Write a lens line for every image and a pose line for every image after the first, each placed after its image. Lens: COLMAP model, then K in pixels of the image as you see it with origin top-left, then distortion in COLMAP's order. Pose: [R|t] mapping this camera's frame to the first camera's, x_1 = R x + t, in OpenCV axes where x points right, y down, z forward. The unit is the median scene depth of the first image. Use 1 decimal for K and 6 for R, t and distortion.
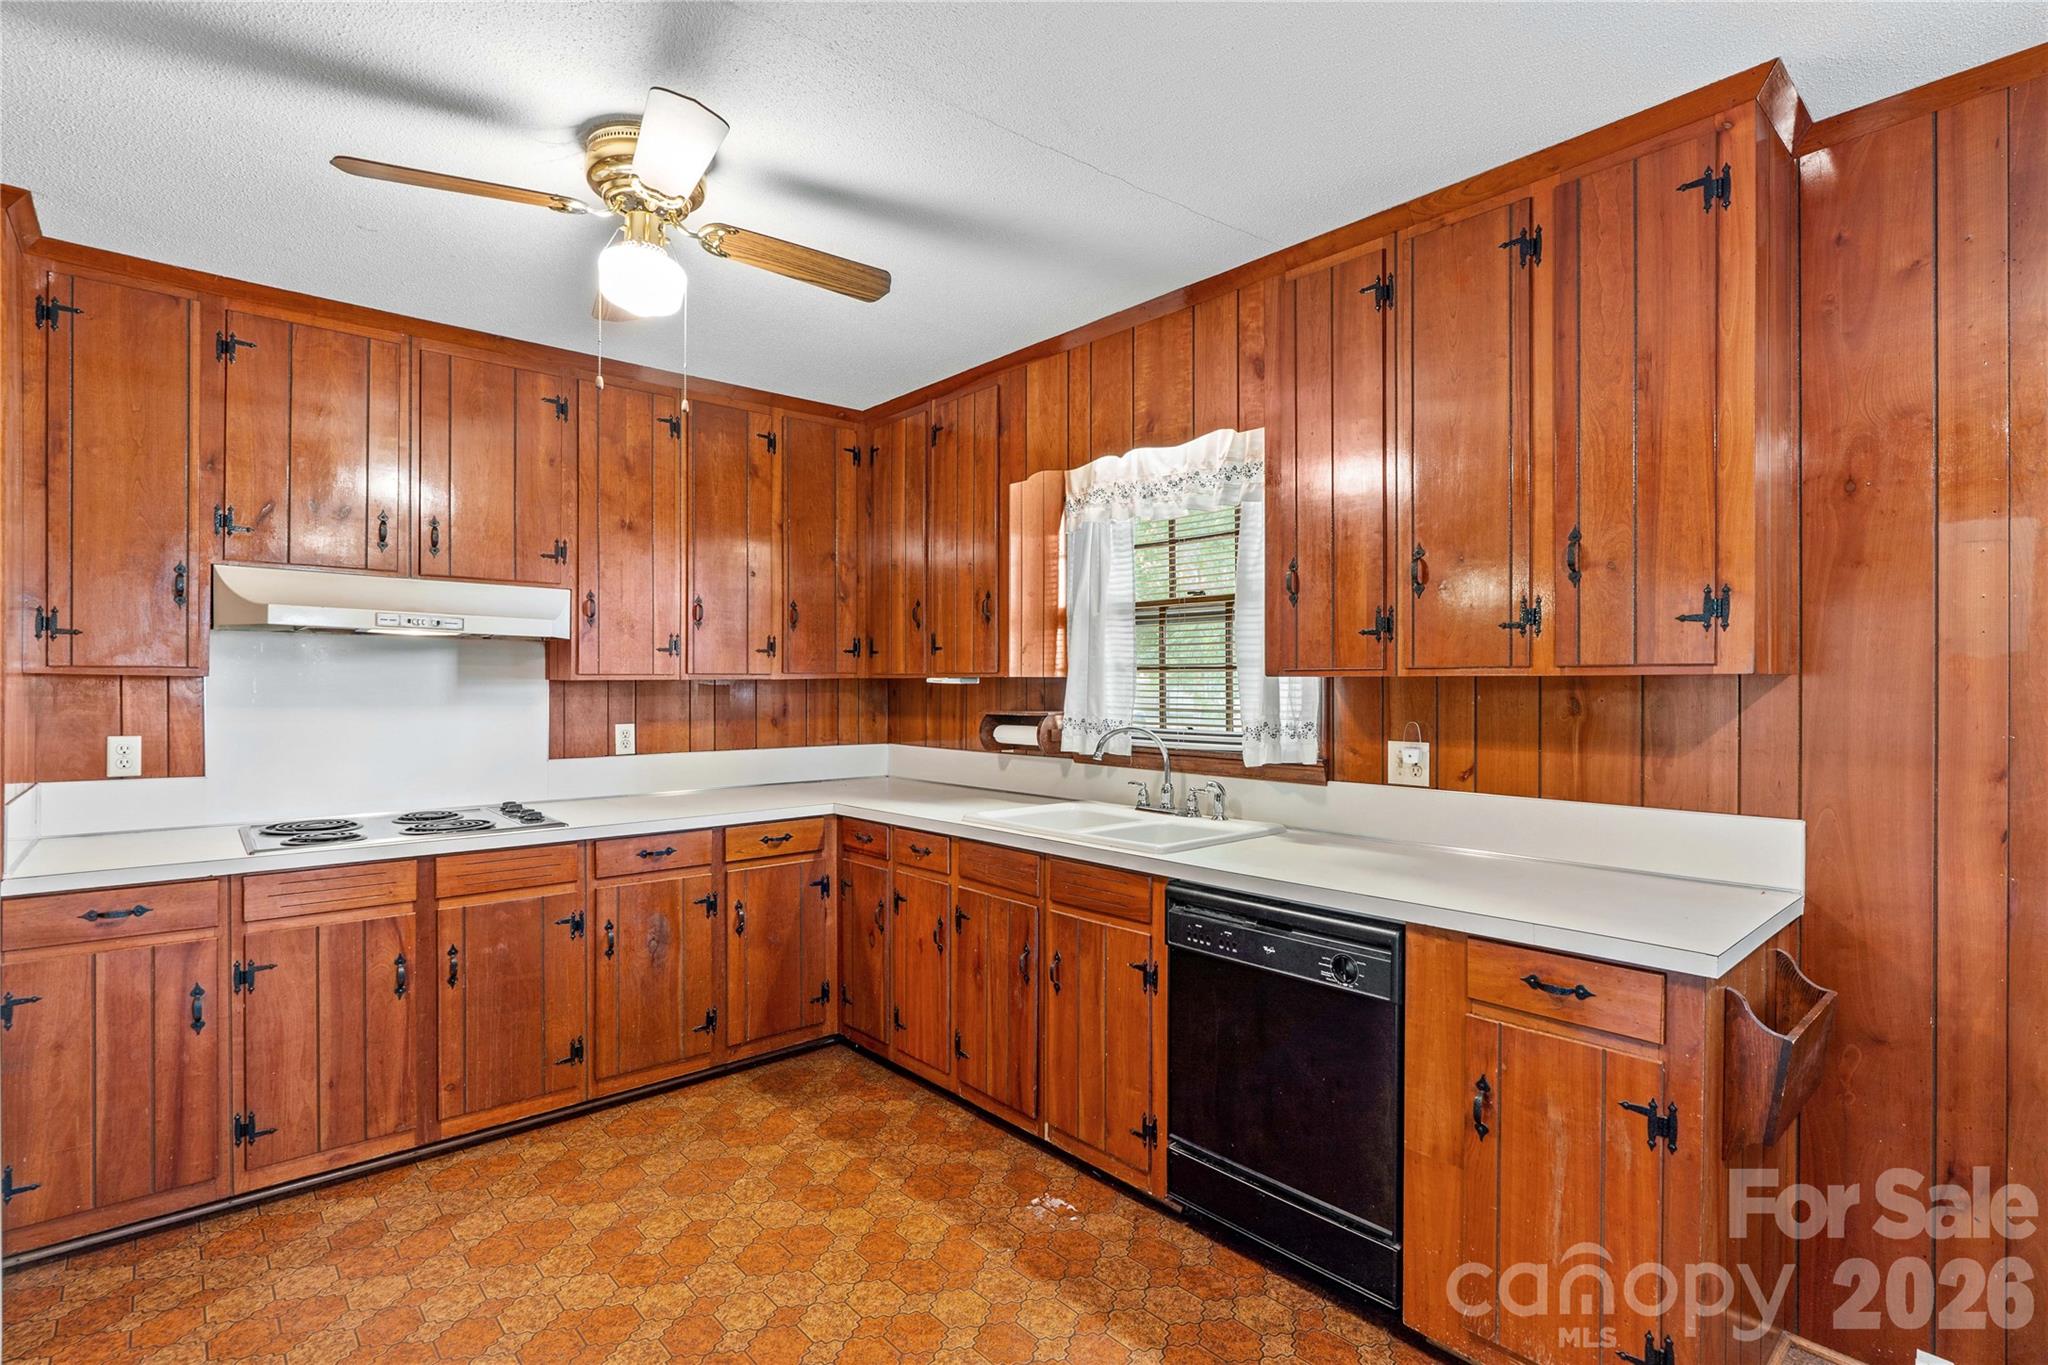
lens RADIAL K [[975.9, 0, 1052.3], [0, 975.9, 687.9], [0, 0, 1]] dist [-0.017105, 0.007120]
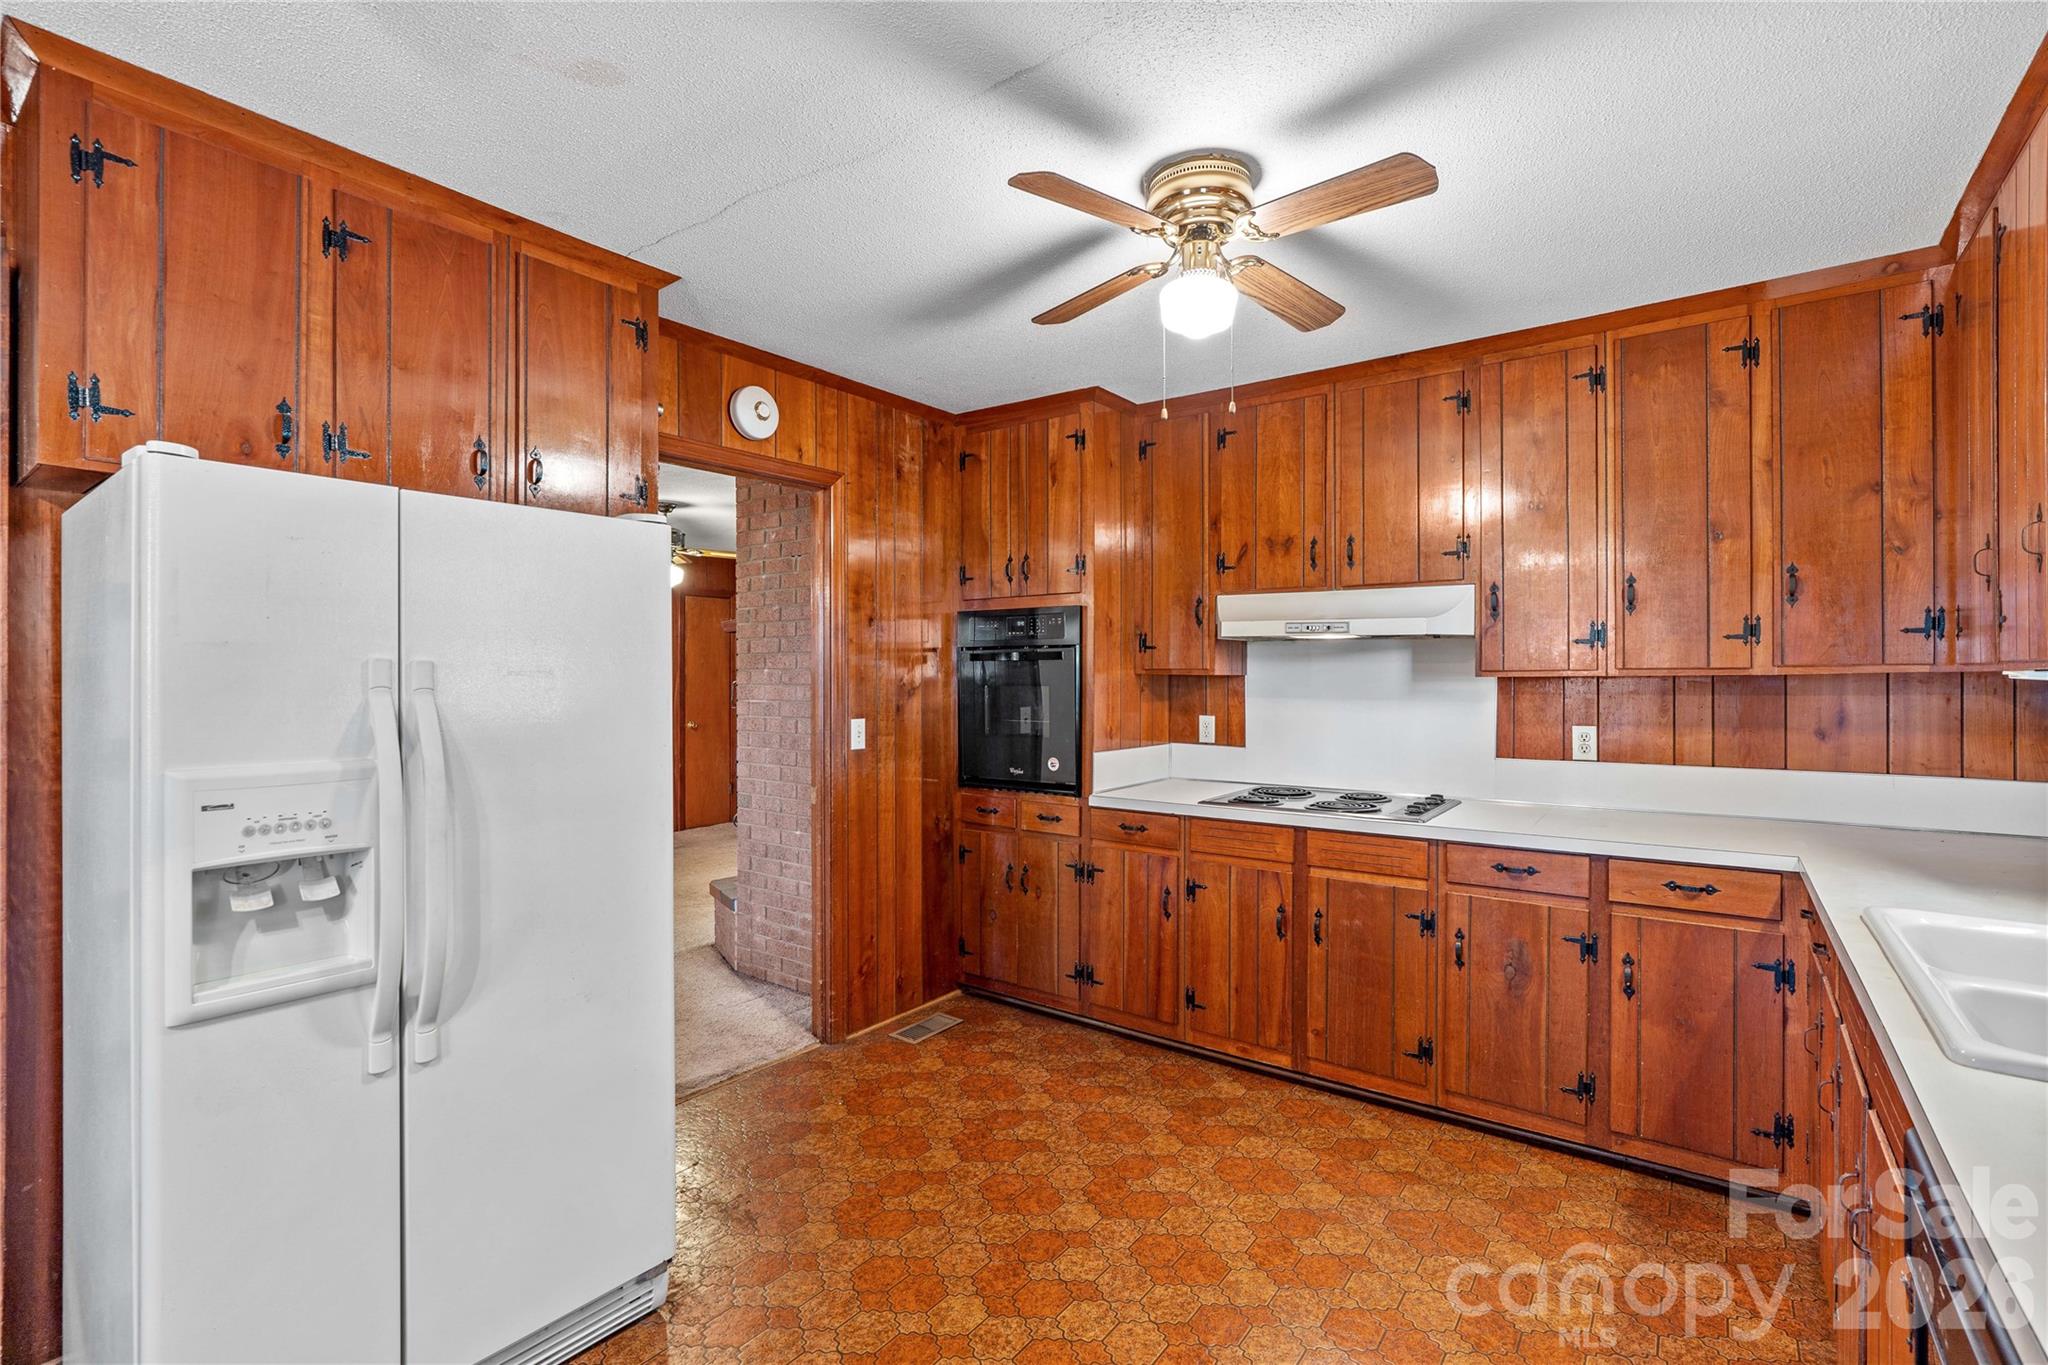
lens RADIAL K [[936.0, 0, 1020.1], [0, 936.0, 672.5], [0, 0, 1]] dist [-0.013798, 0.000554]
pose [[0.187657, -0.006721, -0.982212, 0.374205], [-0.004196, 0.999962, -0.007644, -0.003511], [0.982226, 0.005556, 0.187622, 0.416550]]
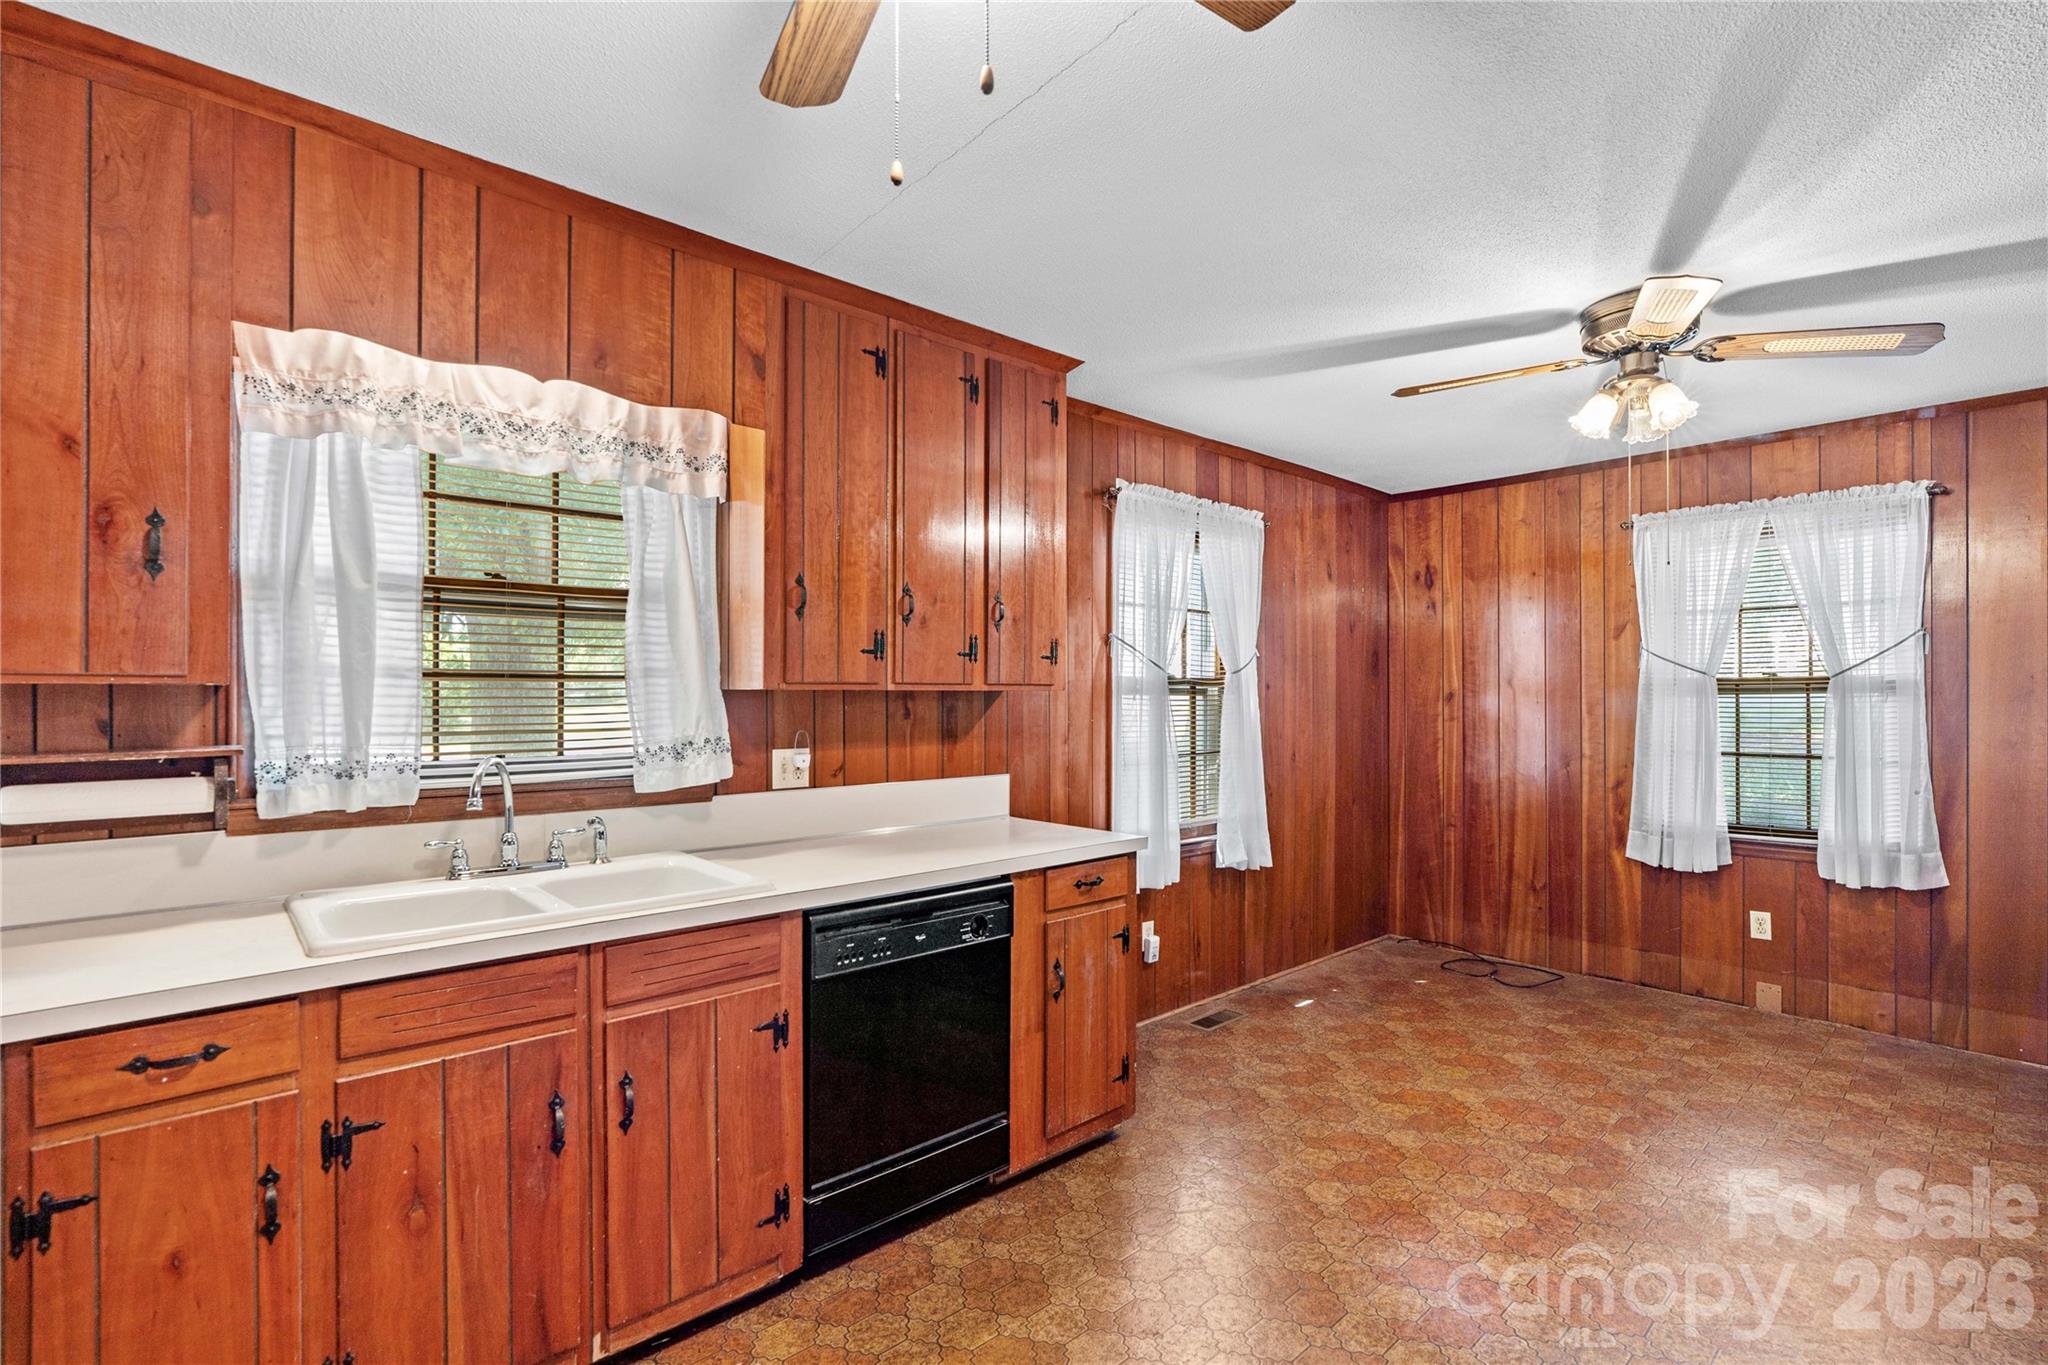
lens RADIAL K [[940.5, 0, 1019.8], [0, 940.5, 696.9], [0, 0, 1]] dist [-0.018422, 0.007576]
pose [[0.005179, -0.001714, 0.999985, -0.616381], [0.005112, 0.999986, 0.001687, -0.003662], [-0.999974, 0.005103, 0.005187, 0.645838]]
